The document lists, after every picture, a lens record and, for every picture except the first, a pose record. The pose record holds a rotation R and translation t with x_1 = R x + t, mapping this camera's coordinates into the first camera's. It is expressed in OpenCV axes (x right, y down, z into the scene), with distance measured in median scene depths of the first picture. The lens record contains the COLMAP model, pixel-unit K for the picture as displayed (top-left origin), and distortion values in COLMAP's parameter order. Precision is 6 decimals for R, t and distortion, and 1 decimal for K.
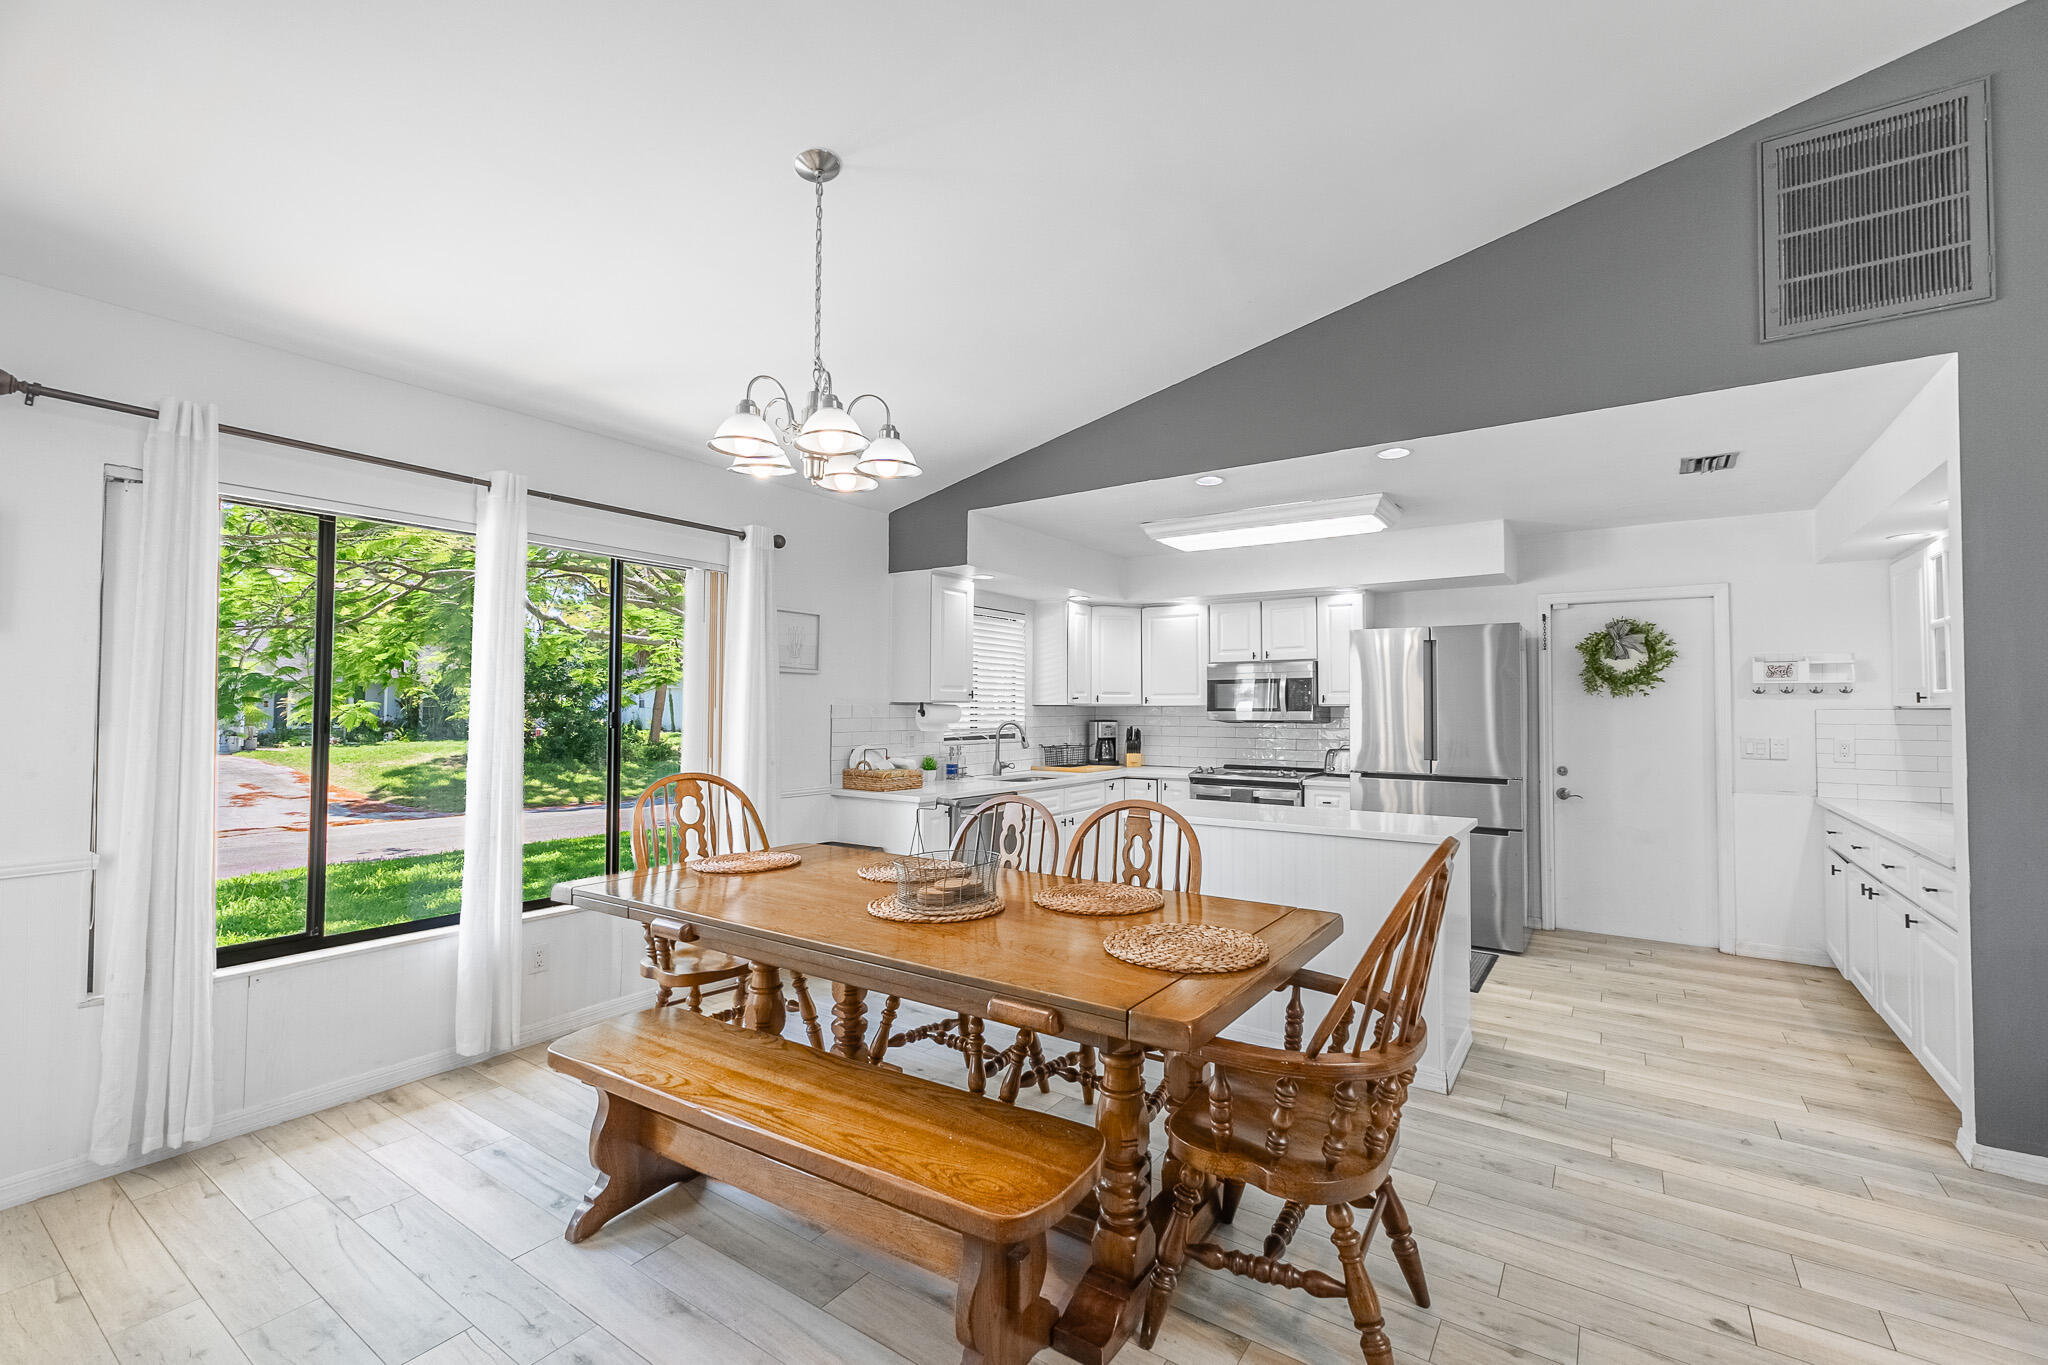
lens RADIAL K [[853.8, 0, 1037.8], [0, 853.8, 685.9], [0, 0, 1]] dist [0.001700, 0.000075]
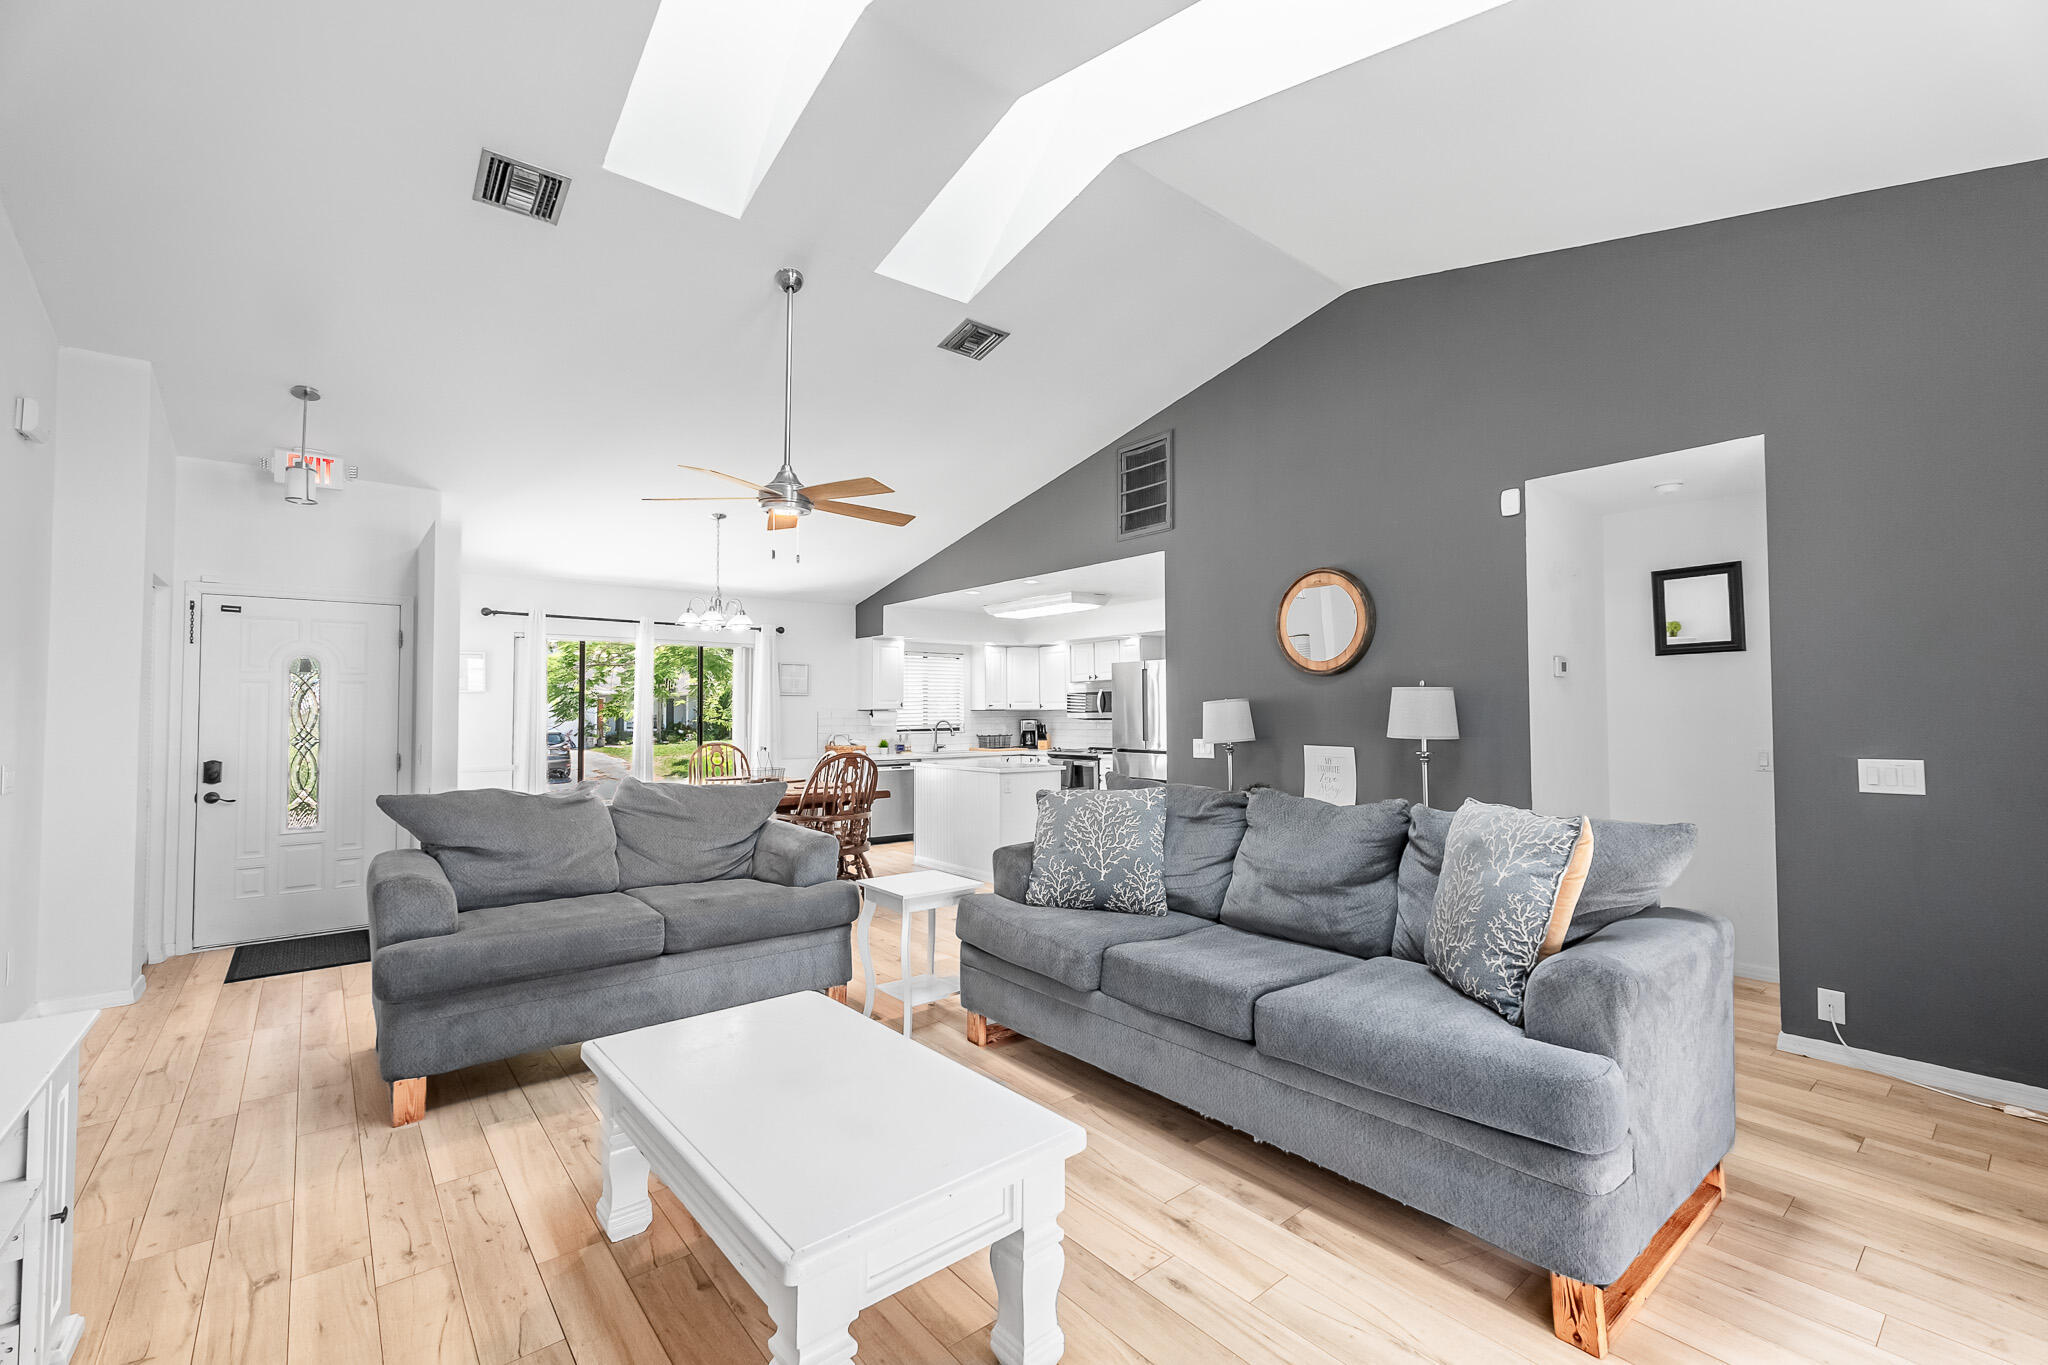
lens RADIAL K [[853.8, 0, 1037.8], [0, 853.8, 685.9], [0, 0, 1]] dist [0.001700, 0.000075]
pose [[0.960953, -0.017384, -0.276164, 0.670599], [0.016515, 0.999849, -0.005470, -0.014313], [0.276217, 0.000695, 0.961095, -0.613524]]
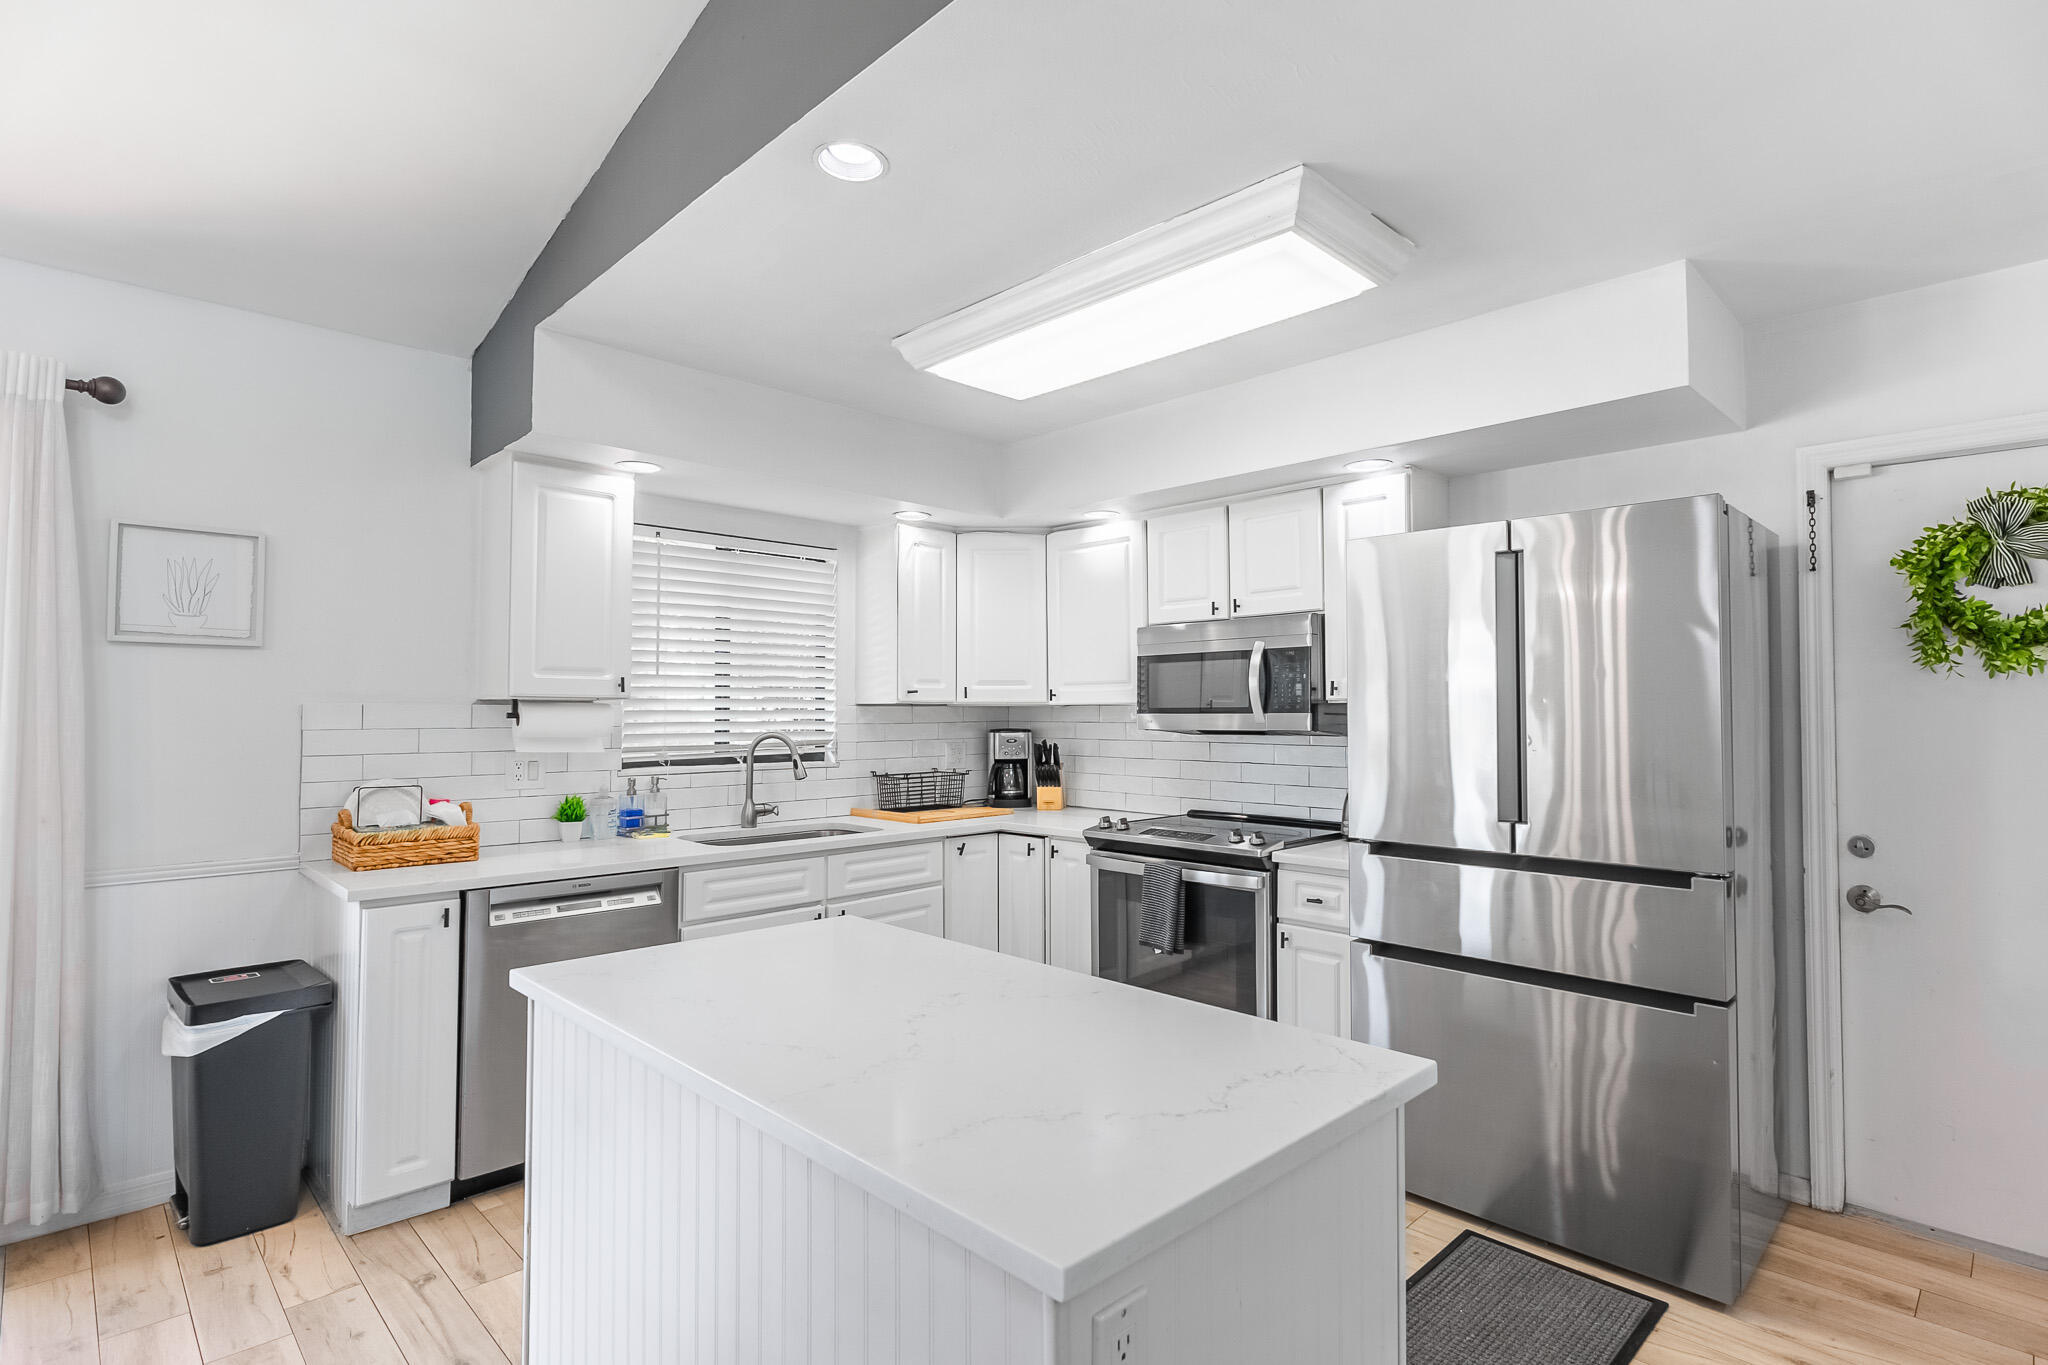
lens RADIAL K [[1001.7, 0, 1040.0], [0, 1001.7, 684.2], [0, 0, 1]] dist [-0.009683, 0.000210]
pose [[0.981020, -0.009221, -0.193685, 0.300426], [0.008919, 0.999957, -0.002435, 0.013790], [0.193699, 0.000661, 0.981061, 0.417936]]
